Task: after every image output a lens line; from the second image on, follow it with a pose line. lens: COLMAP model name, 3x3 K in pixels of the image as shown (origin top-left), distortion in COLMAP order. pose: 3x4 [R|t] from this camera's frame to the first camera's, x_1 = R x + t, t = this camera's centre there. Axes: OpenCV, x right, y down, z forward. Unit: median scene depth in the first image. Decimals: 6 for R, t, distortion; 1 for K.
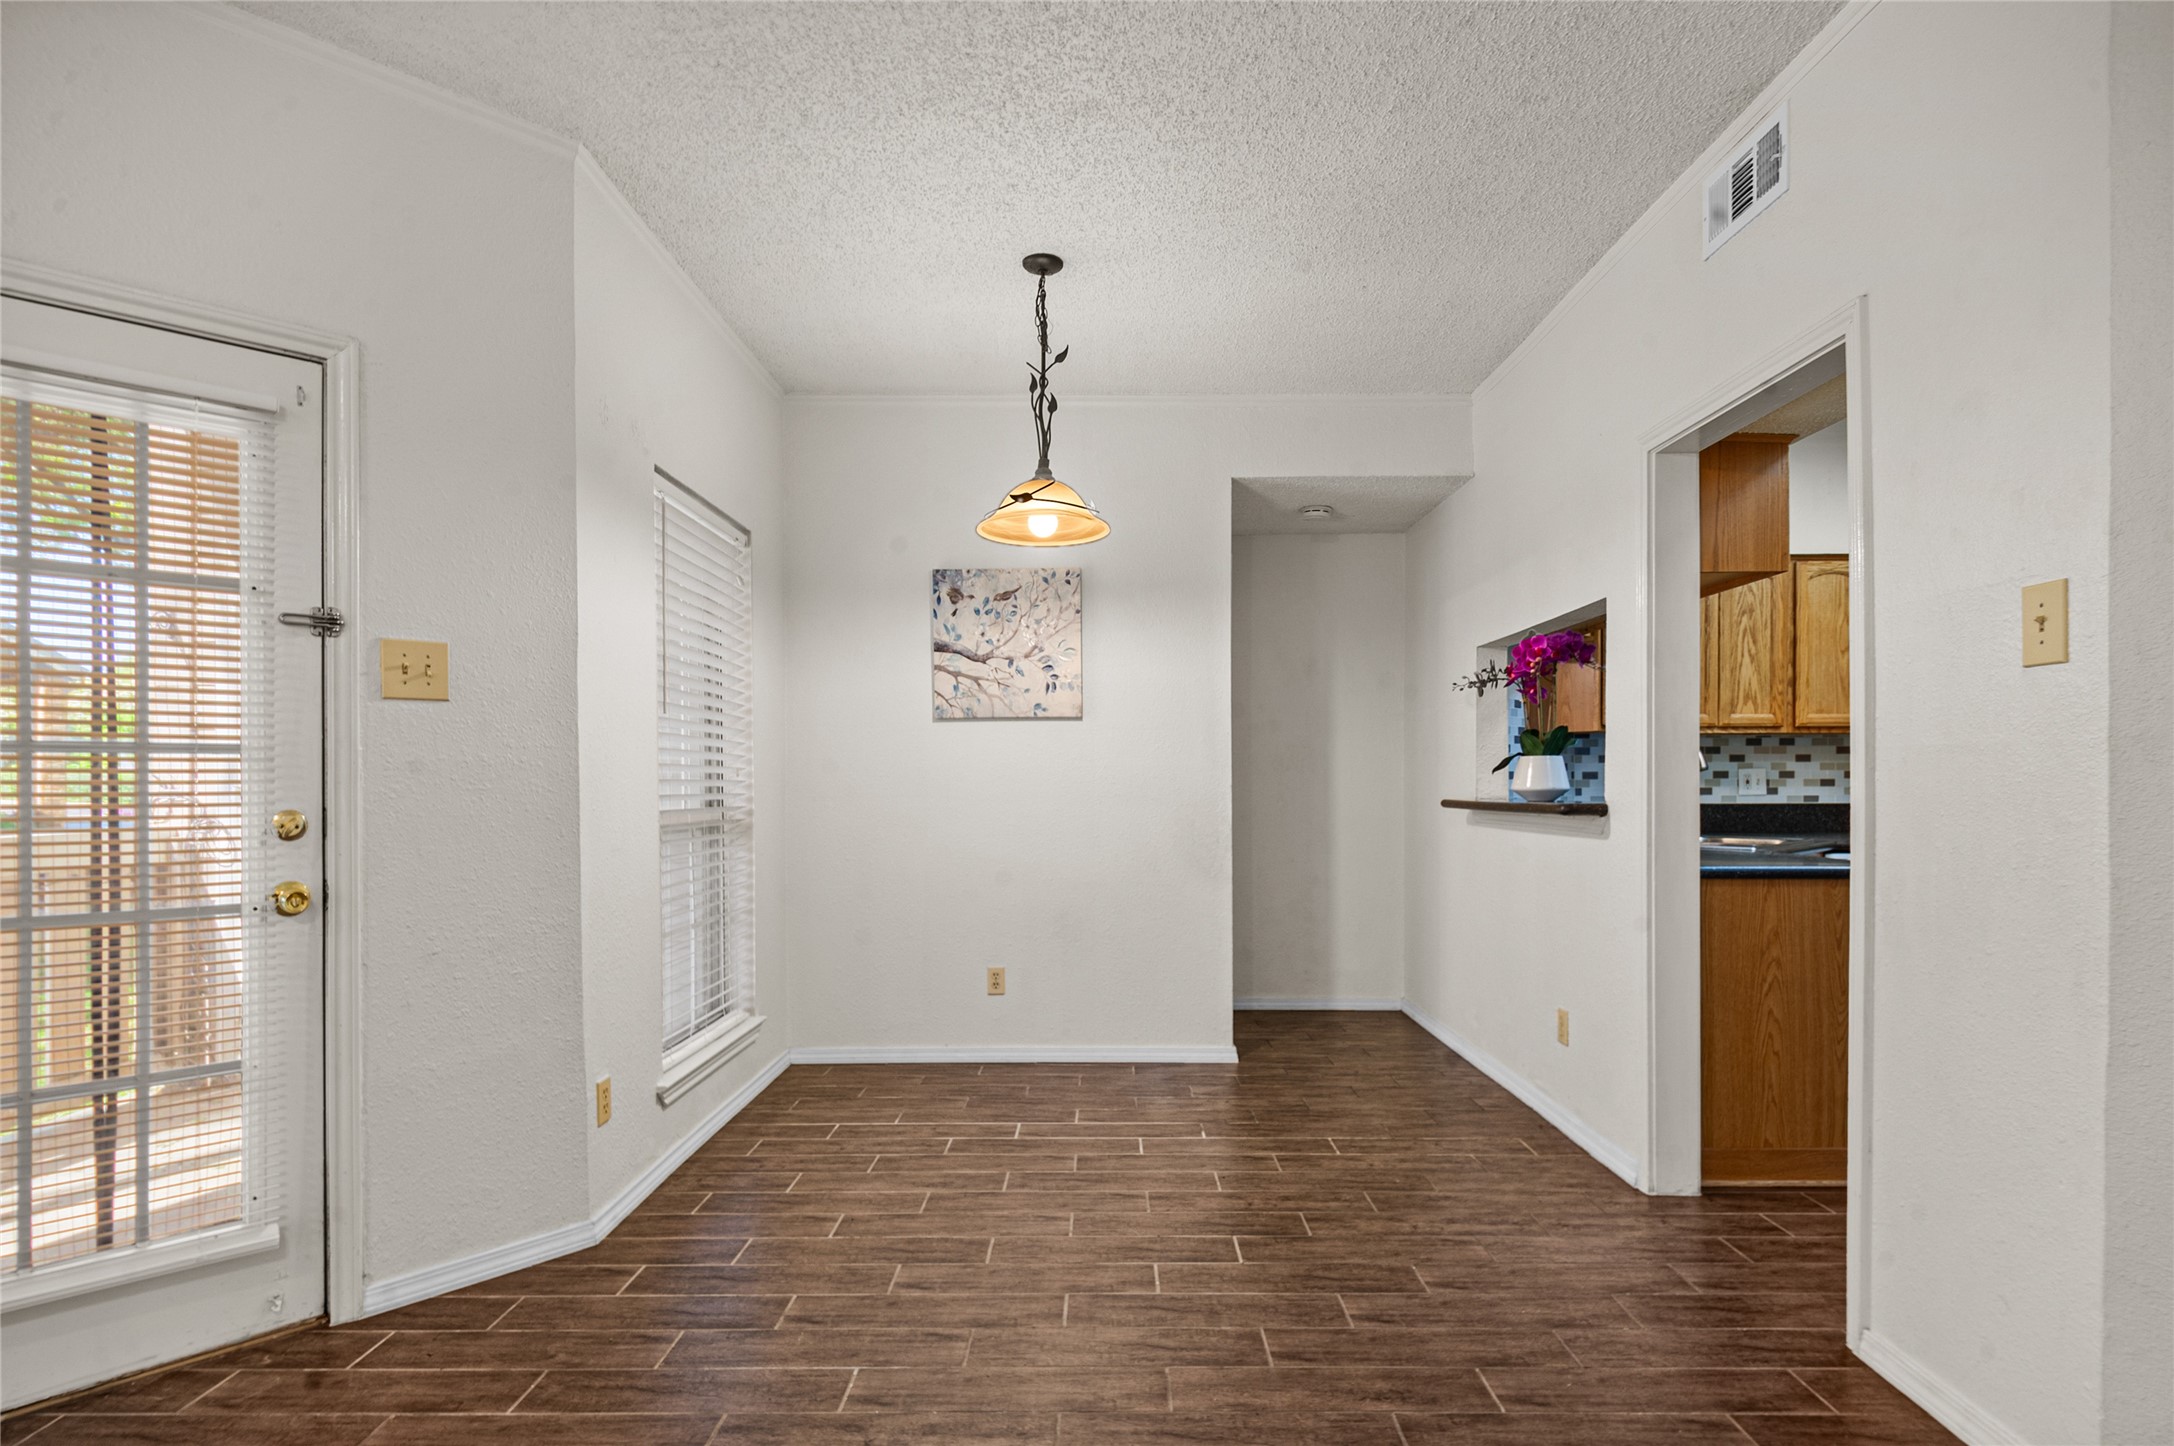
lens RADIAL K [[1071.4, 0, 1093.4], [0, 1071.4, 728.1], [0, 0, 1]] dist [0.000408, -0.000101]
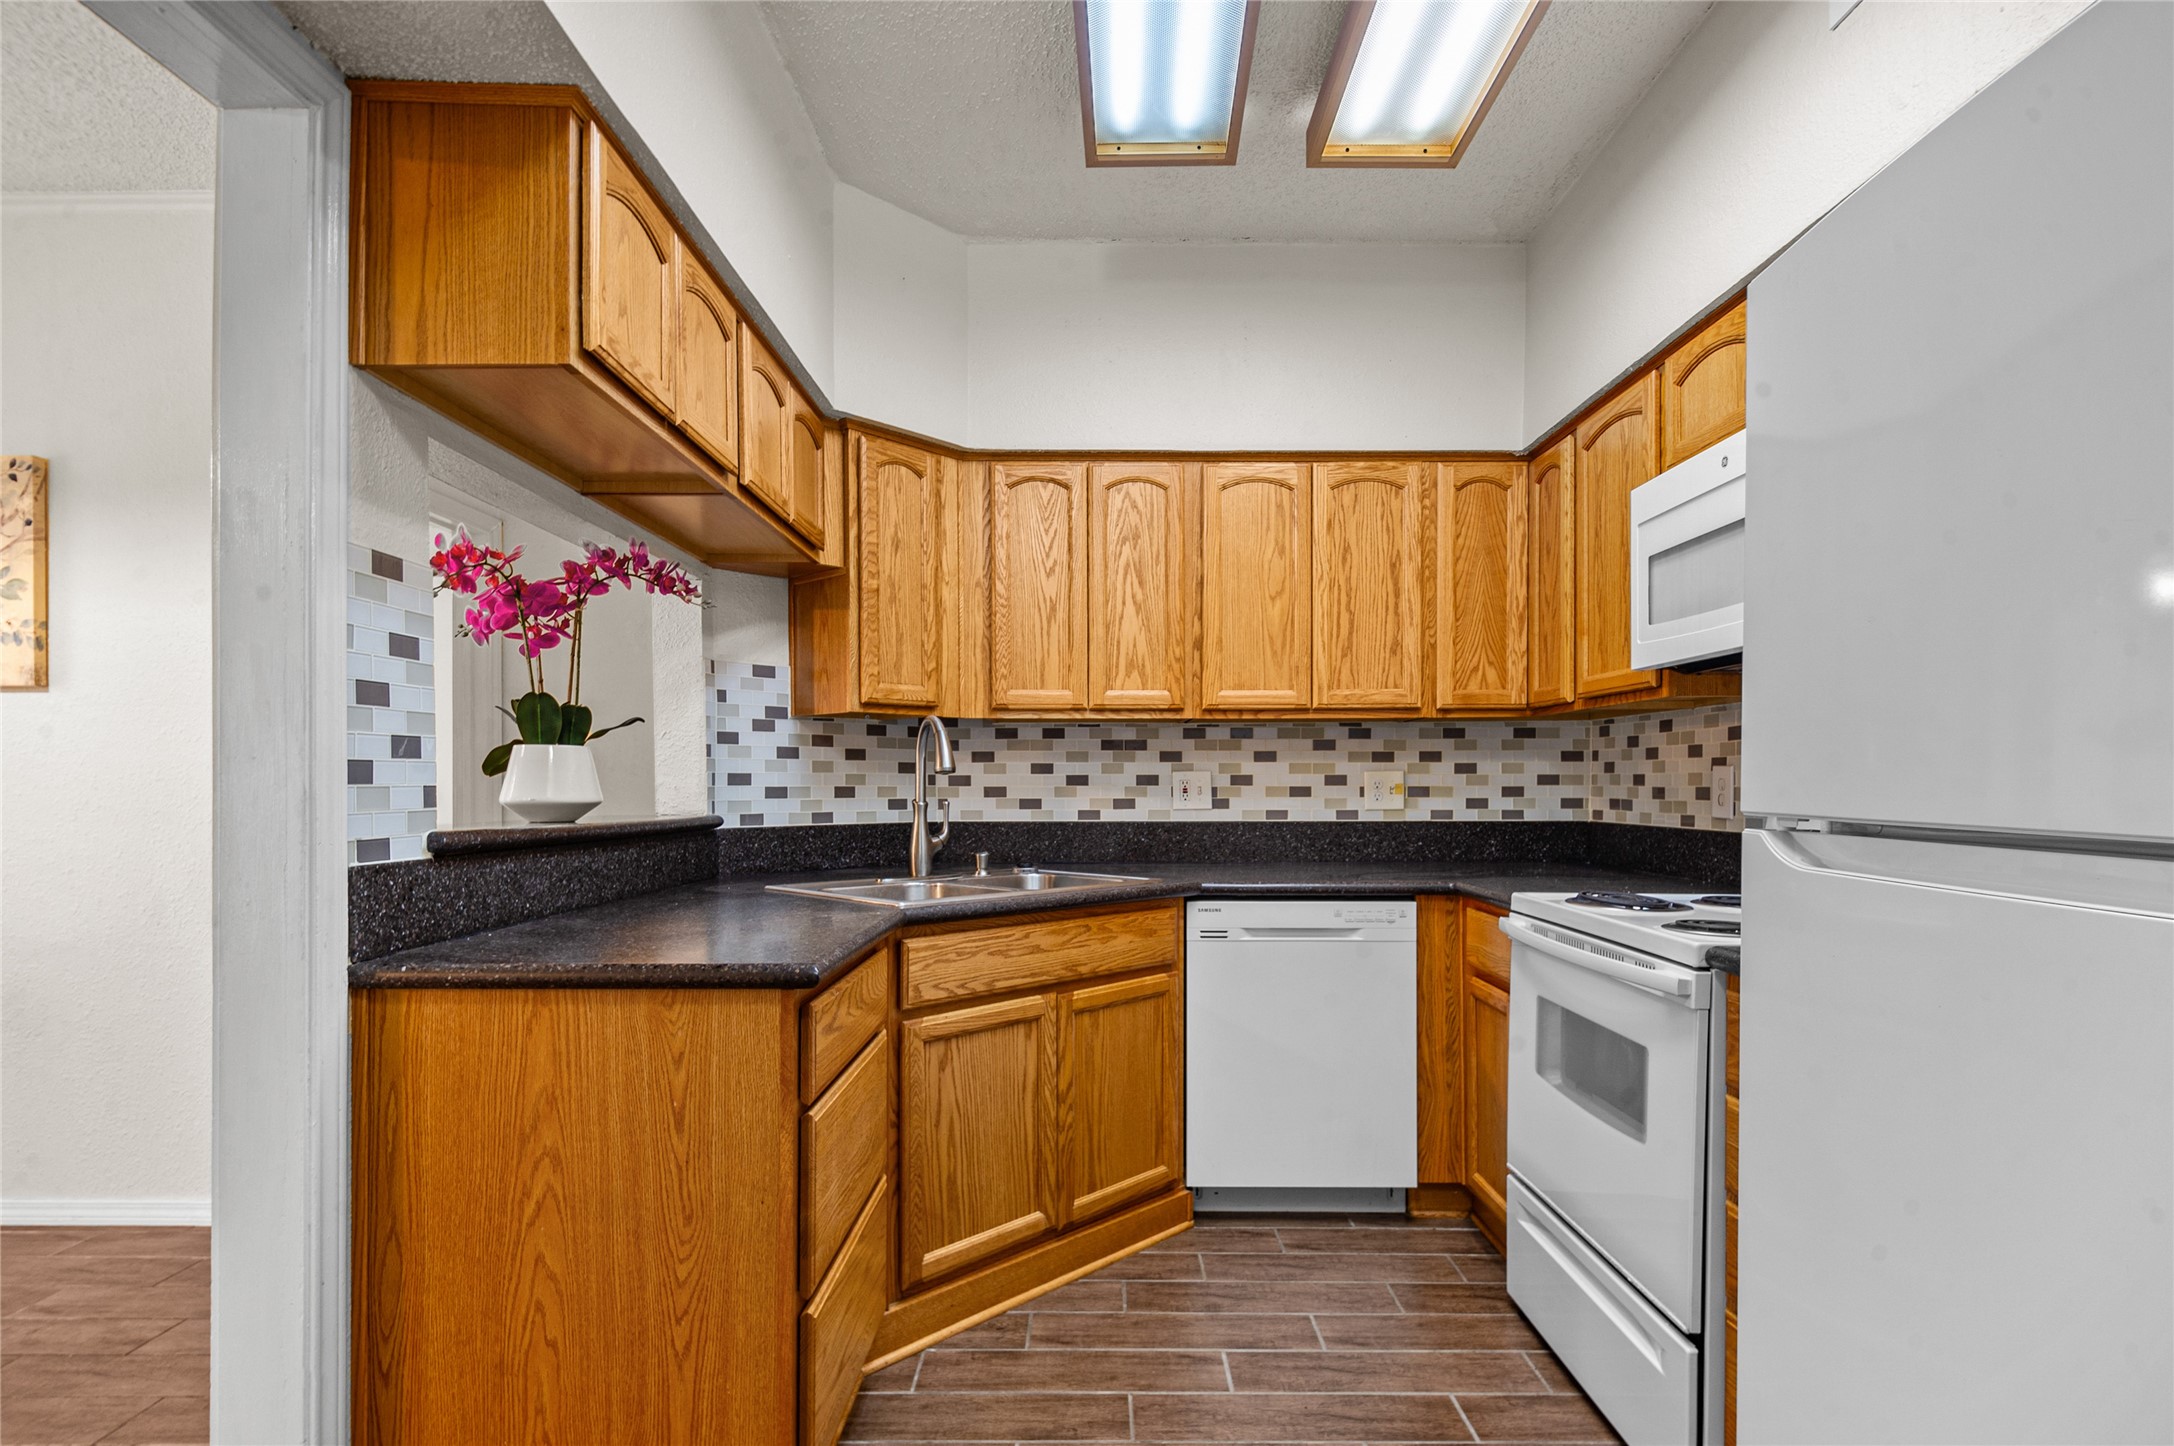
lens RADIAL K [[1071.4, 0, 1080.0], [0, 1071.4, 722.7], [0, 0, 1]] dist [0.000408, -0.000101]
pose [[0.999866, 0.003525, 0.016007, 0.568023], [-0.003351, 0.999935, -0.010905, 0.014960], [-0.016044, 0.010850, 0.999812, 0.326388]]
